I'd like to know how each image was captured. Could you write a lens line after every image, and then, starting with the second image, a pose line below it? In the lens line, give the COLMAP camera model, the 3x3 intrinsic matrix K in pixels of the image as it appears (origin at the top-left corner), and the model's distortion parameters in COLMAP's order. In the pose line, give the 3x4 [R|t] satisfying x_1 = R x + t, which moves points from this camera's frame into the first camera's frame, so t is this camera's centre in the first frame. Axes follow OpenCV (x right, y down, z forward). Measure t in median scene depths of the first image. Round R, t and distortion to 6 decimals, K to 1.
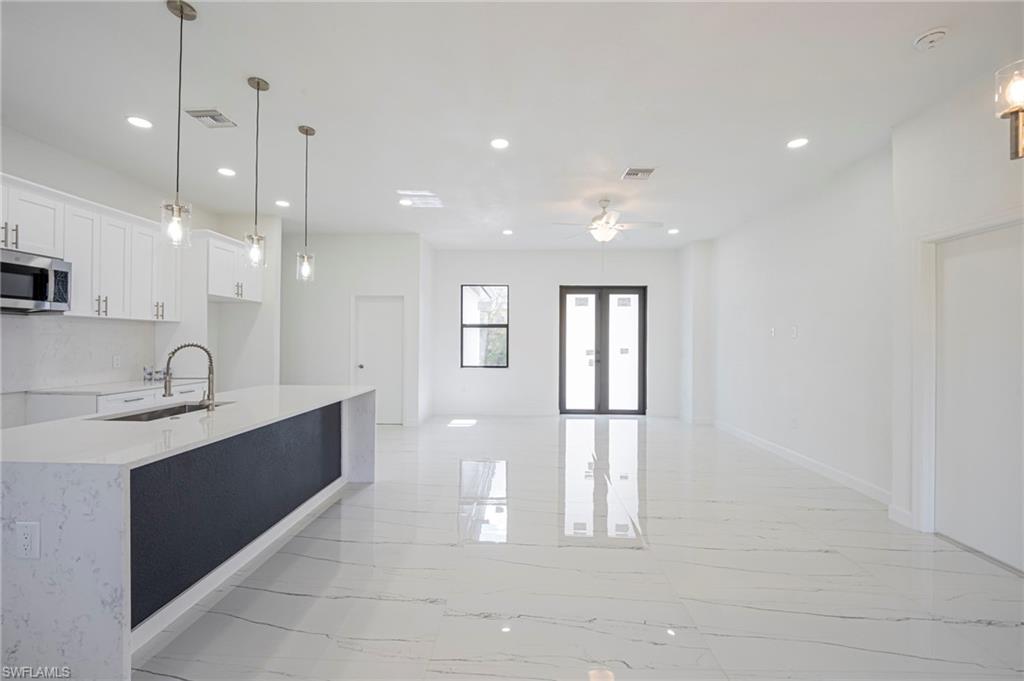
lens RADIAL K [[425.8, 0, 514.2], [0, 425.8, 339.8], [0, 0, 1]] dist [0.001778, -0.011808]
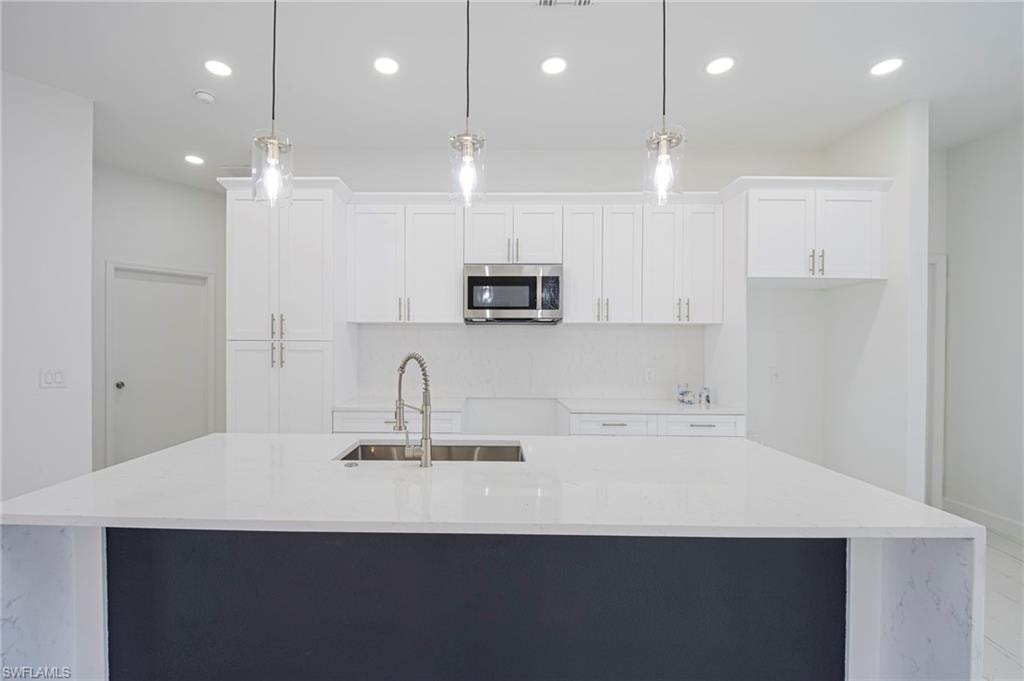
lens RADIAL K [[450.6, 0, 483.2], [0, 450.6, 346.5], [0, 0, 1]] dist [0.001119, -0.000154]
pose [[0.002569, -0.003975, -0.999989, -0.032037], [-0.003353, 0.999986, -0.003984, -0.000132], [0.999991, 0.003363, 0.002555, 0.434046]]
